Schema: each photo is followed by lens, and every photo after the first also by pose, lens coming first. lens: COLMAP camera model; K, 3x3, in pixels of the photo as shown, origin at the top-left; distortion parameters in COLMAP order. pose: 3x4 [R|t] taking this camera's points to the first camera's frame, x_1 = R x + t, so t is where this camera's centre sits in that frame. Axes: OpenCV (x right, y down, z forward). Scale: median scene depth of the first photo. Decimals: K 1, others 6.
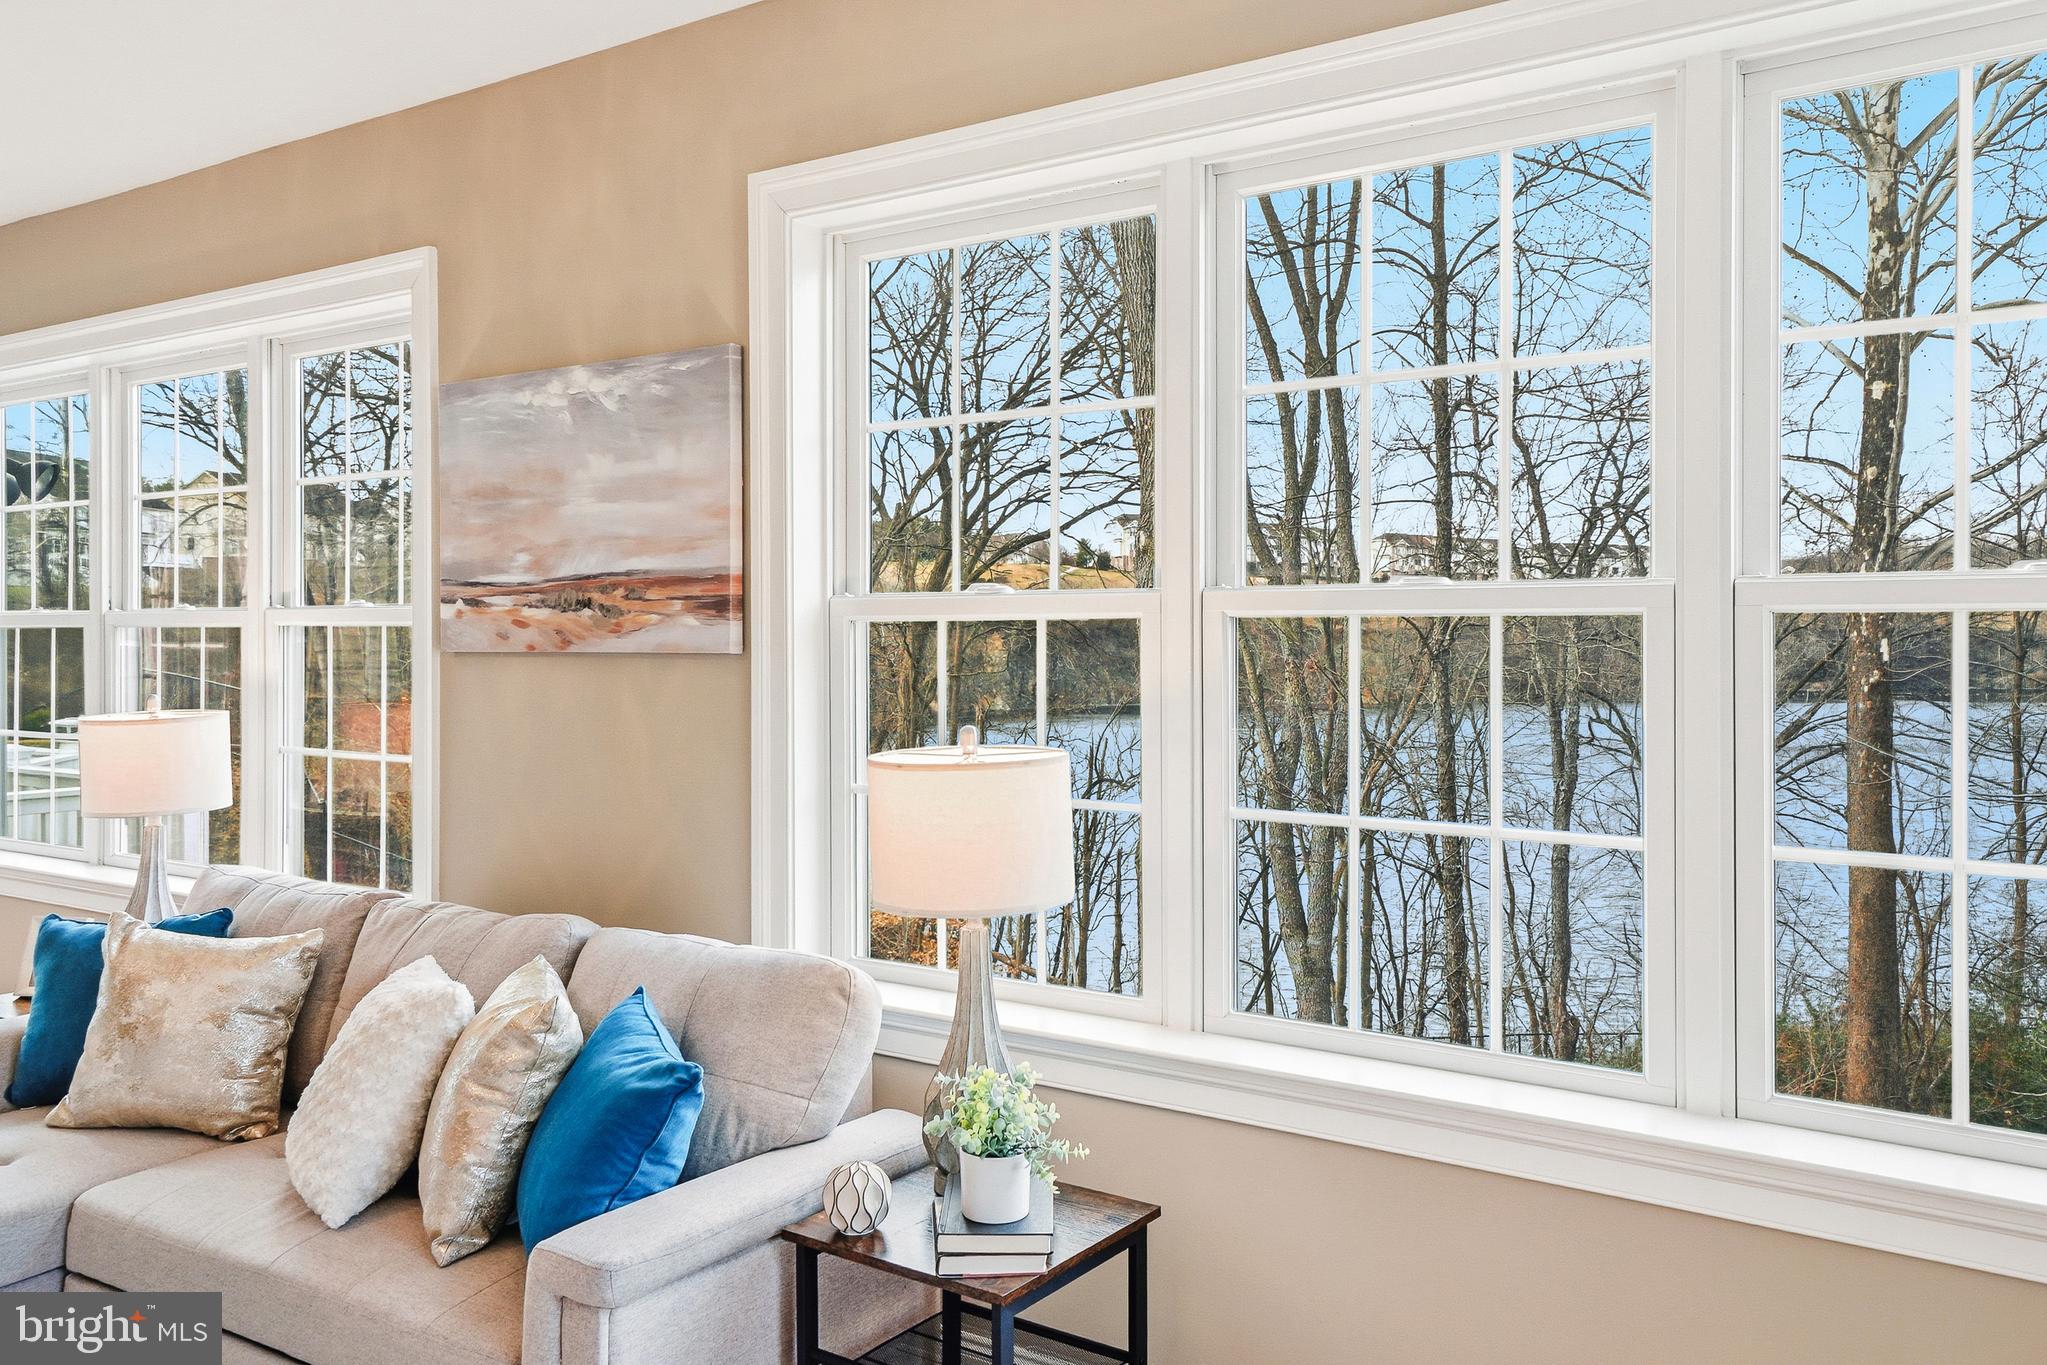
lens RADIAL K [[1578.6, 0, 1024.6], [0, 1578.6, 659.5], [0, 0, 1]] dist [0.033188, 0.006837]
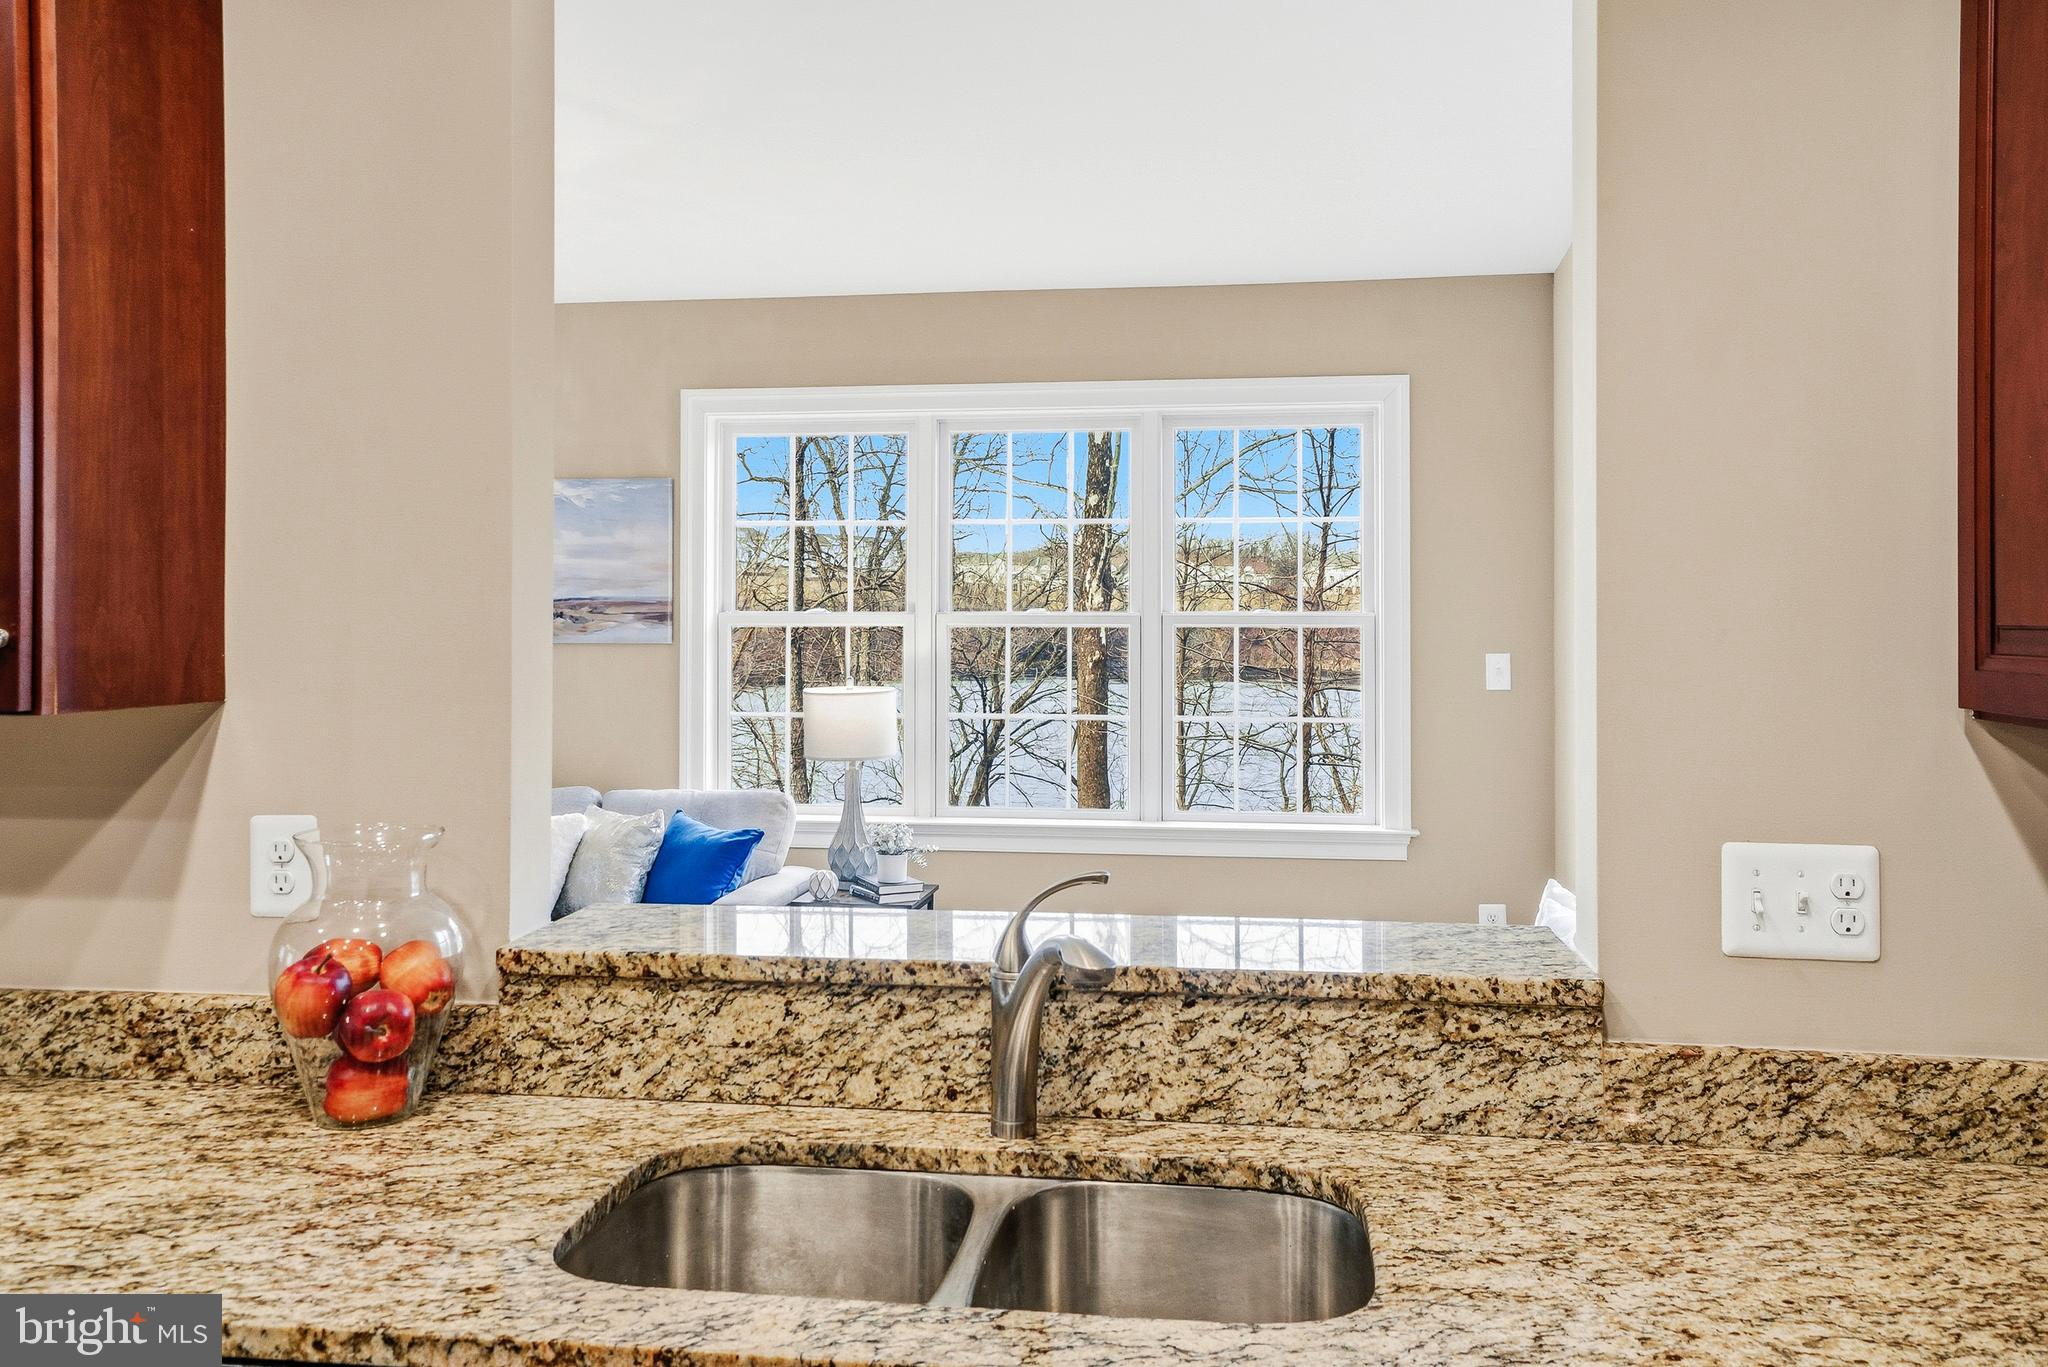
lens RADIAL K [[1579.3, 0, 1025.1], [0, 1579.3, 660.5], [0, 0, 1]] dist [0.033188, 0.006837]
pose [[0.894669, -0.008794, 0.446643, -0.615310], [0.004170, 0.999927, 0.011335, -0.002935], [-0.446710, -0.008278, 0.894640, -0.822230]]
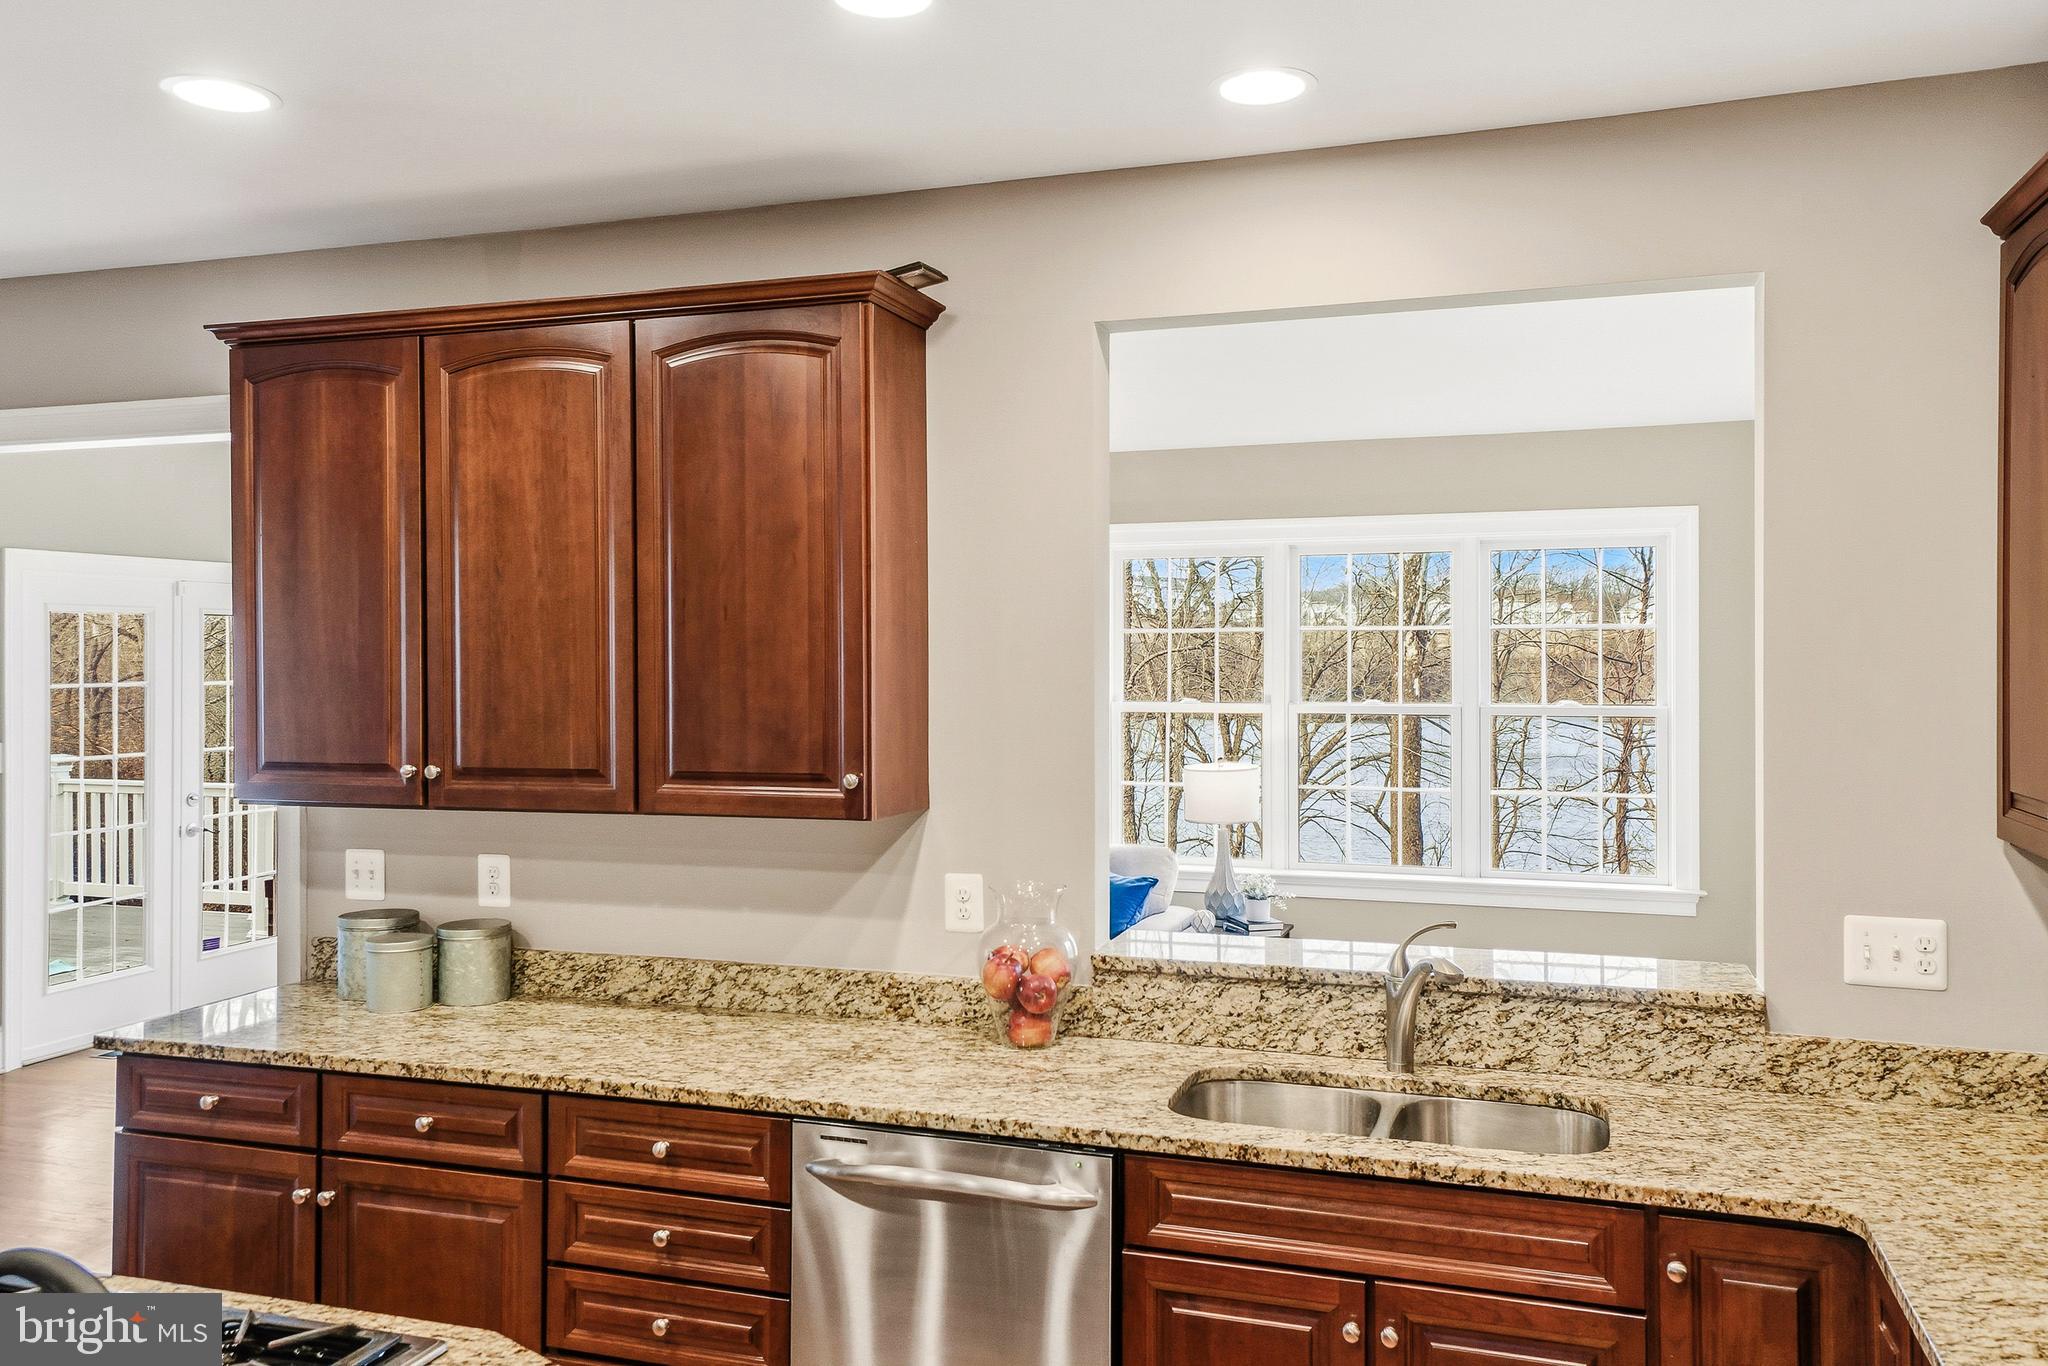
lens RADIAL K [[1559.2, 0, 1024.5], [0, 1559.2, 690.1], [0, 0, 1]] dist [0.038103, 0.009054]
pose [[0.963788, -0.006429, 0.266593, -0.843588], [0.005511, 0.999976, 0.004194, -0.067216], [-0.266614, -0.002573, 0.963800, -1.179401]]
